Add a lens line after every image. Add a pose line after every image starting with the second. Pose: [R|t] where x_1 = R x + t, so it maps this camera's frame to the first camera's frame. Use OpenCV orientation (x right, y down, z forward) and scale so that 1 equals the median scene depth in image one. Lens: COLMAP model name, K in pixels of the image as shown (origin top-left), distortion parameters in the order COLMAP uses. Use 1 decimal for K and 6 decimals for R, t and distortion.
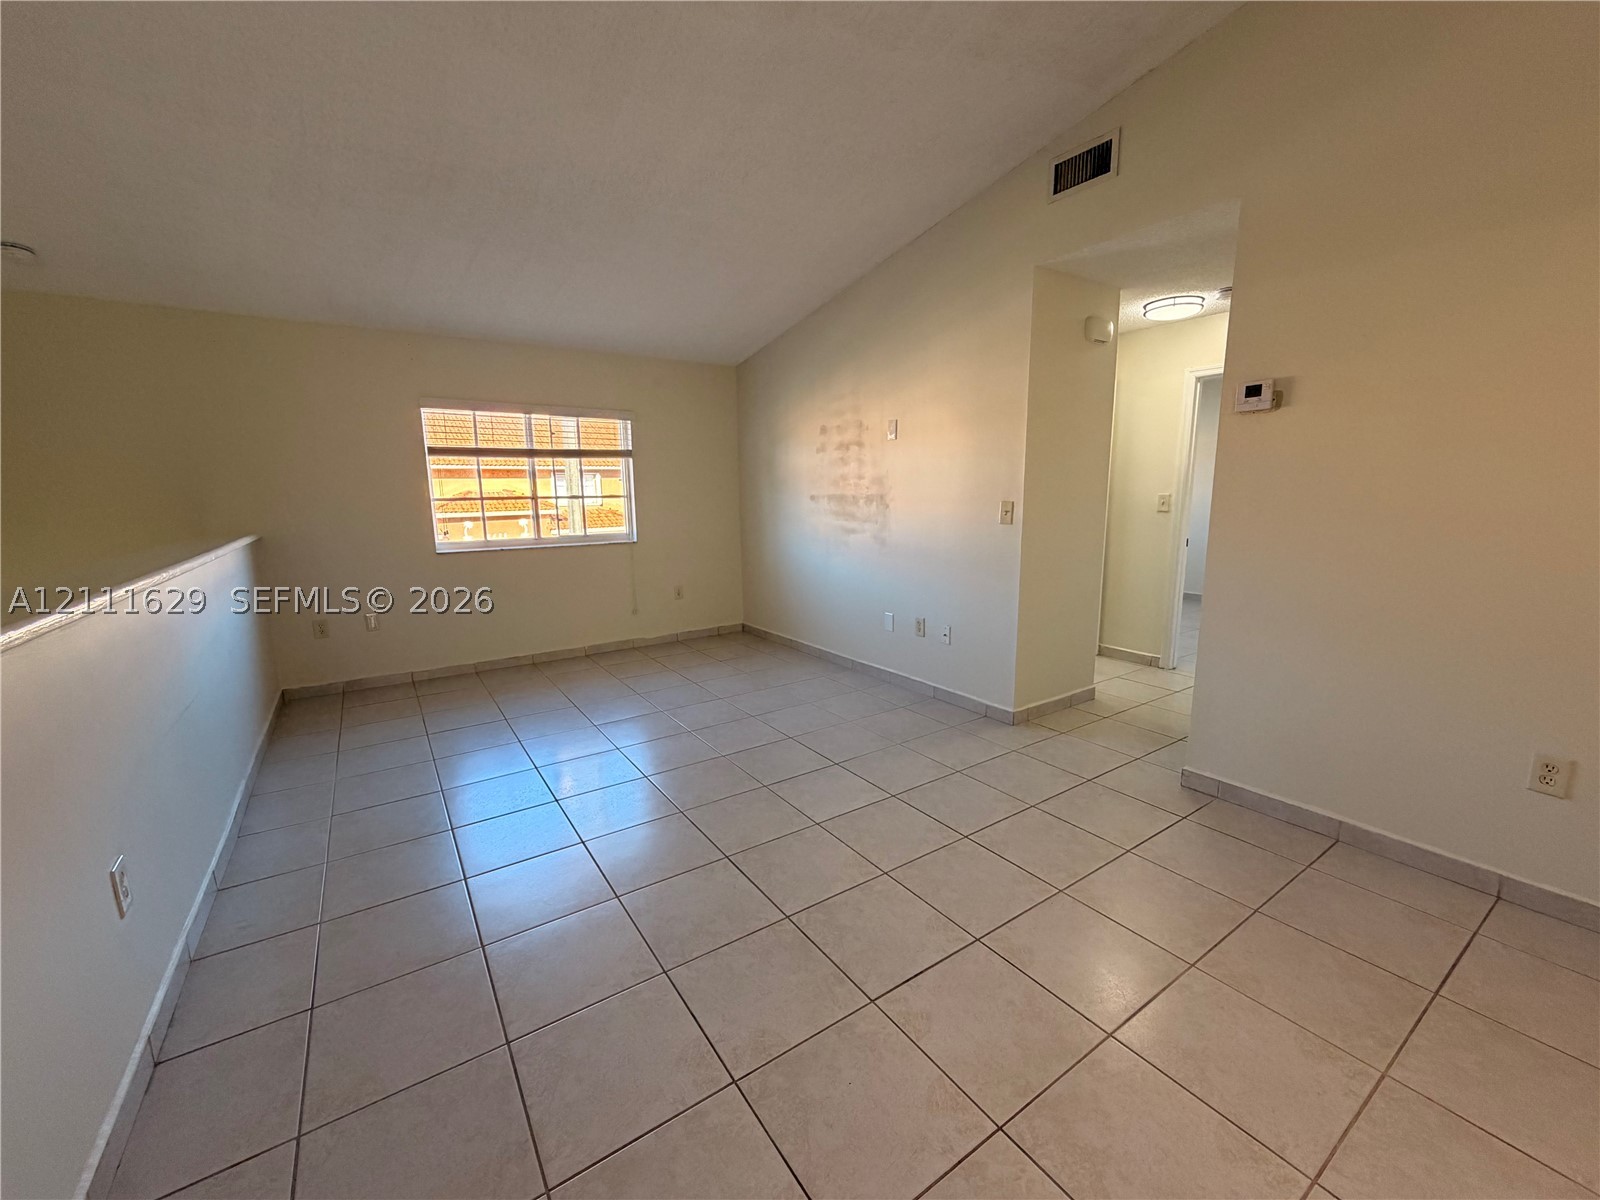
lens RADIAL K [[637.6, 0, 798.2], [0, 637.6, 596.5], [0, 0, 1]] dist [0.000424, 0.000366]
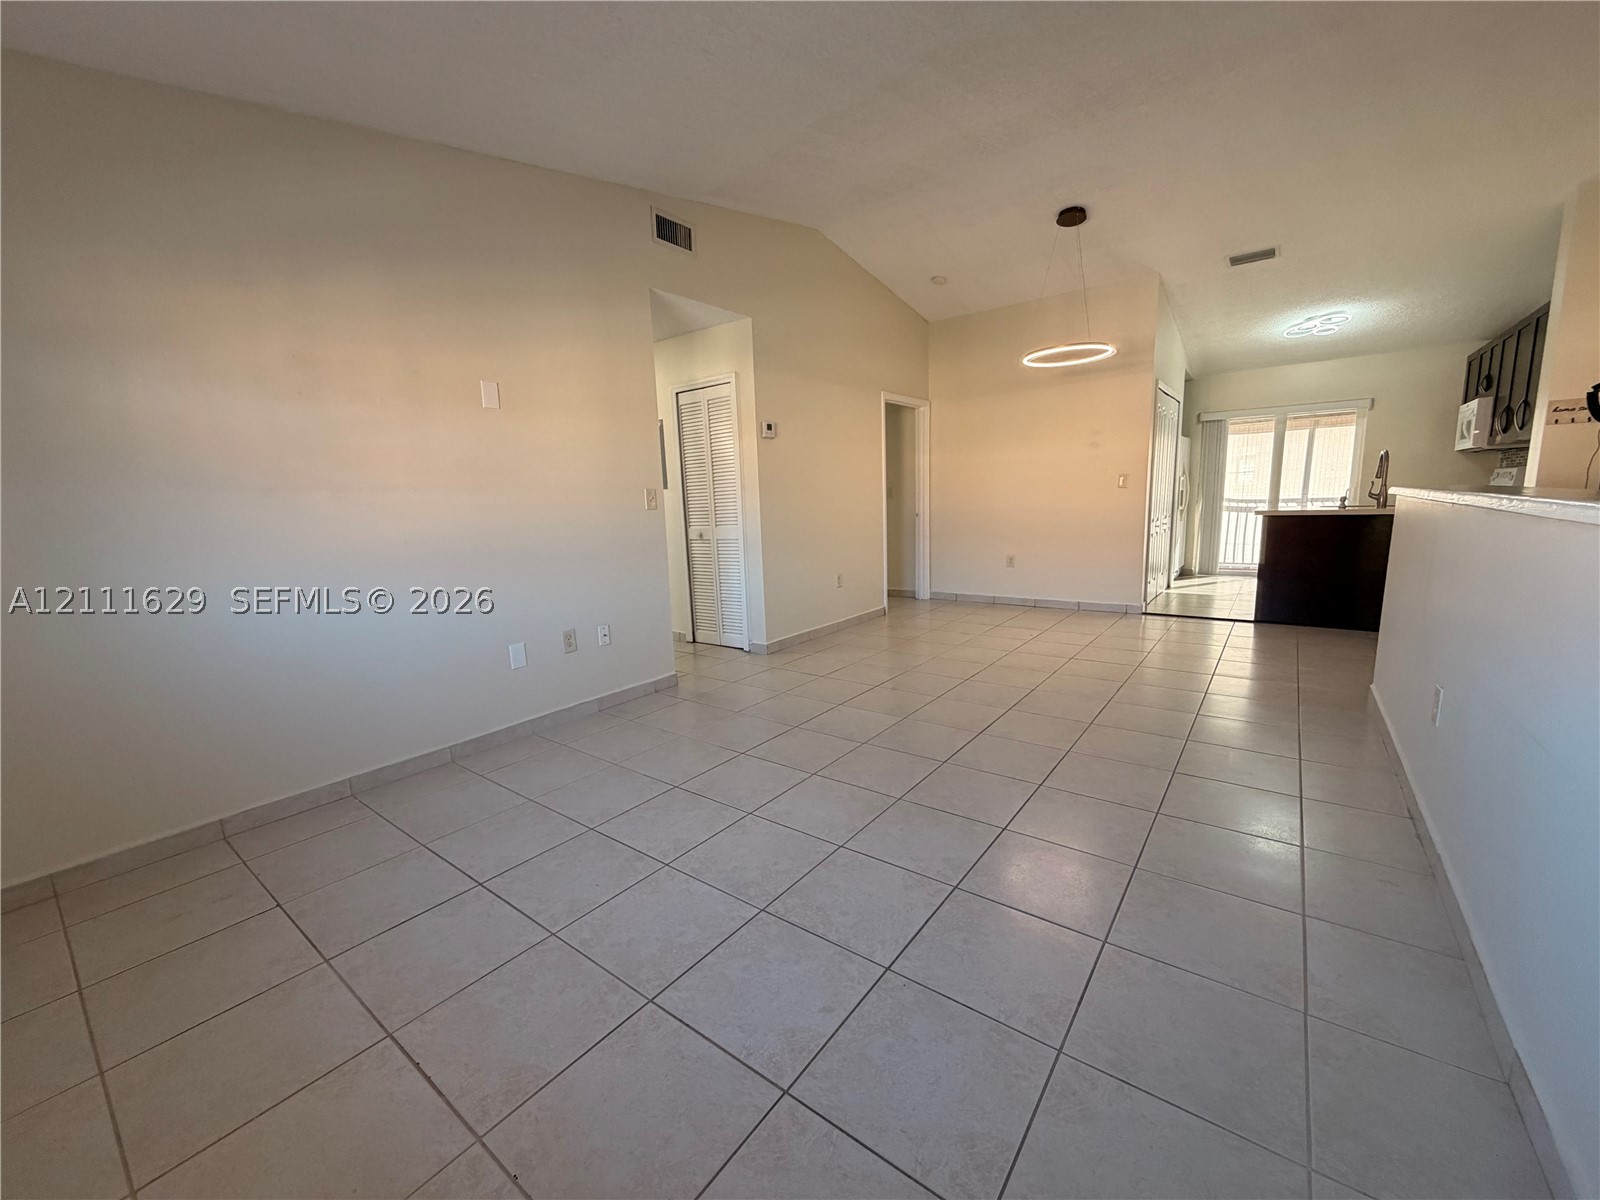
lens RADIAL K [[637.6, 0, 798.2], [0, 637.6, 596.5], [0, 0, 1]] dist [0.000424, 0.000366]
pose [[-0.319337, -0.125676, 0.939271, -0.650329], [0.195137, 0.961205, 0.194955, -0.108198], [-0.927332, 0.245543, -0.282424, 0.889387]]
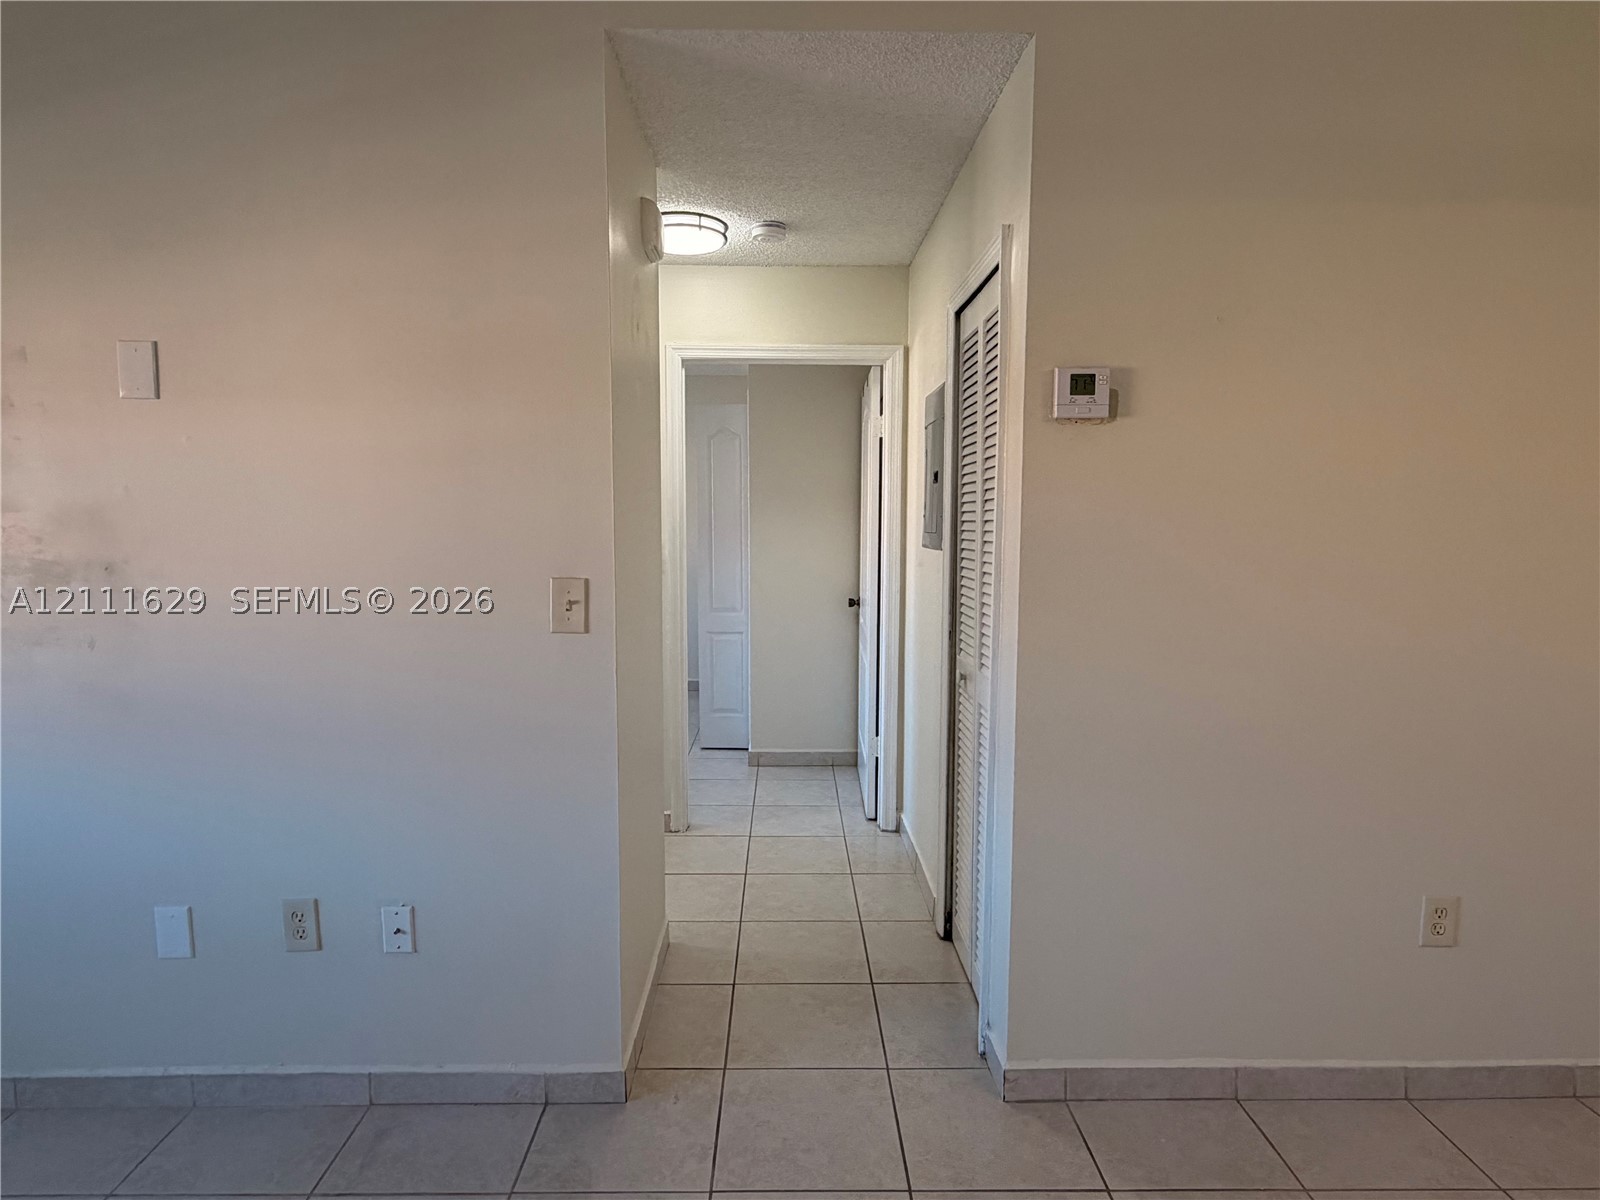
lens RADIAL K [[899.7, 0, 800.0], [0, 899.7, 600.0], [0, 0, 1]] dist [0.002833, 0.000551]
pose [[0.551060, -0.066453, 0.831815, -0.060267], [0.128503, 0.991692, -0.005904, -0.089622], [-0.824512, 0.110144, 0.555021, 0.441232]]
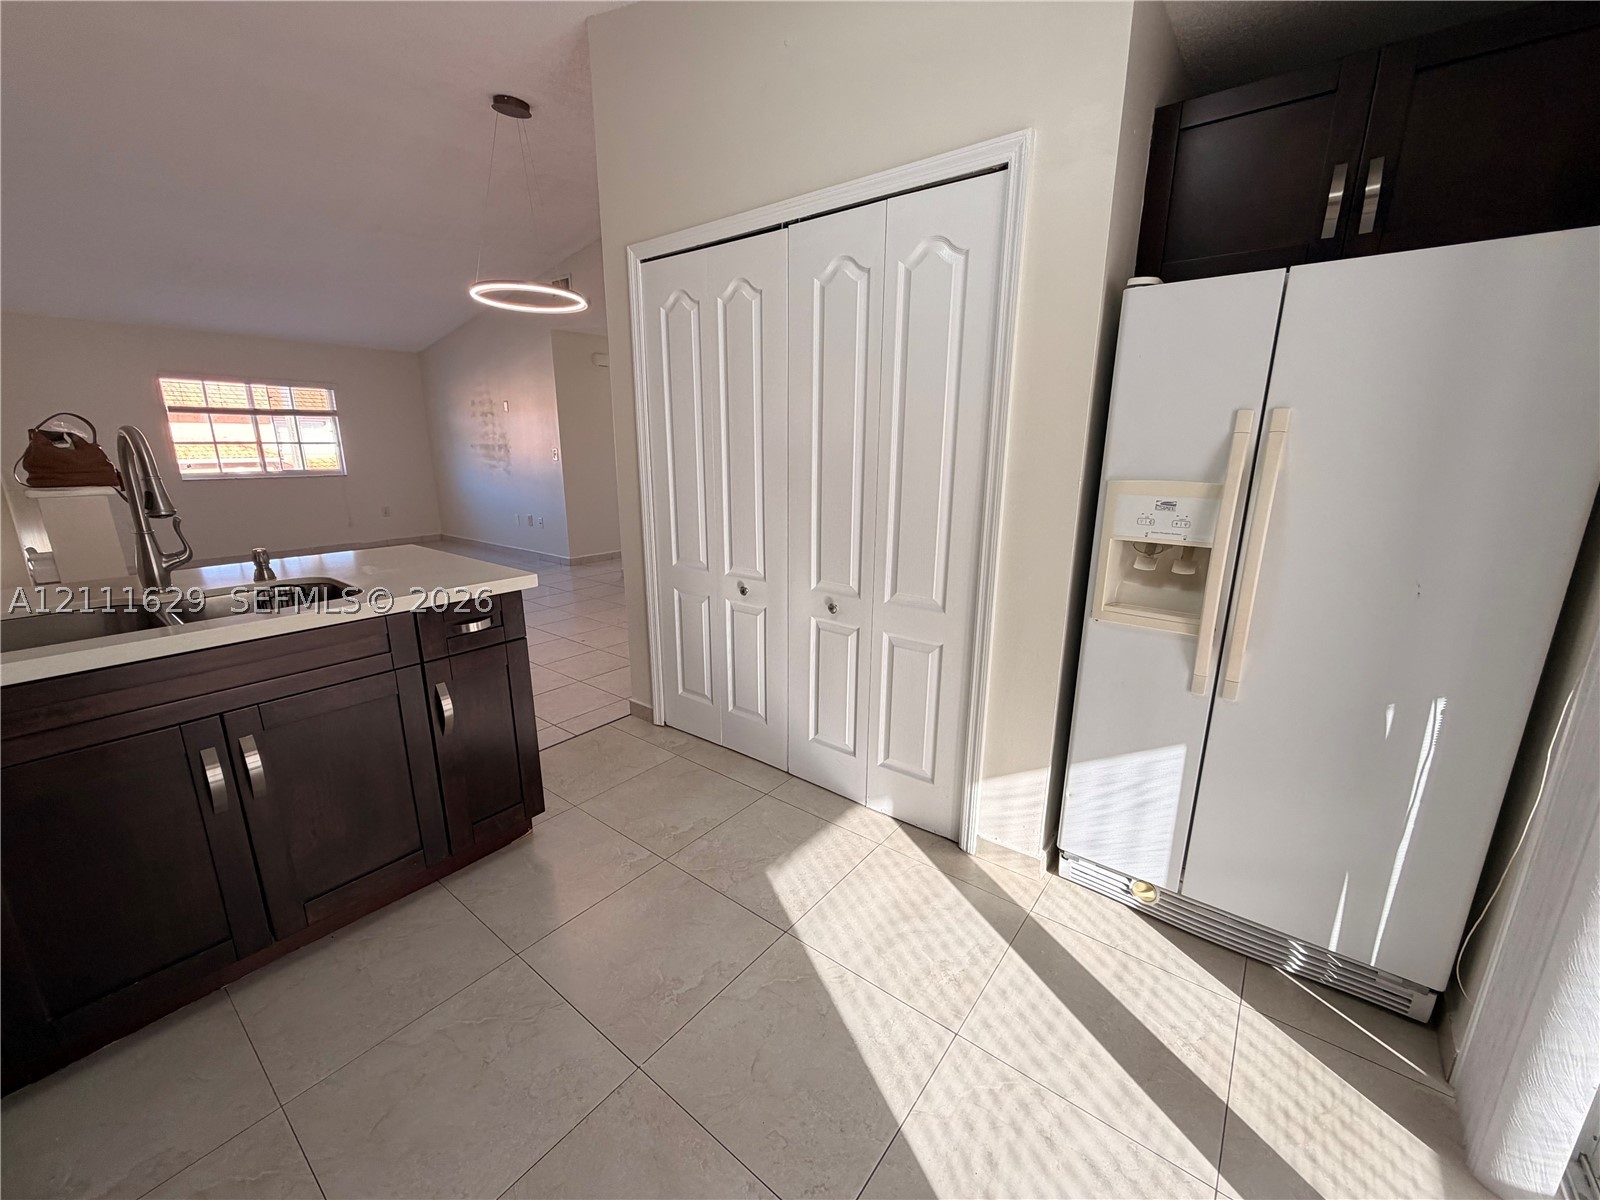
lens RADIAL K [[637.6, 0, 798.2], [0, 637.6, 596.5], [0, 0, 1]] dist [0.000424, 0.000366]
pose [[0.952000, -0.055339, 0.301053, 0.335376], [0.033991, 0.996551, 0.075698, 0.141543], [-0.304204, -0.061832, 0.950598, -0.874359]]
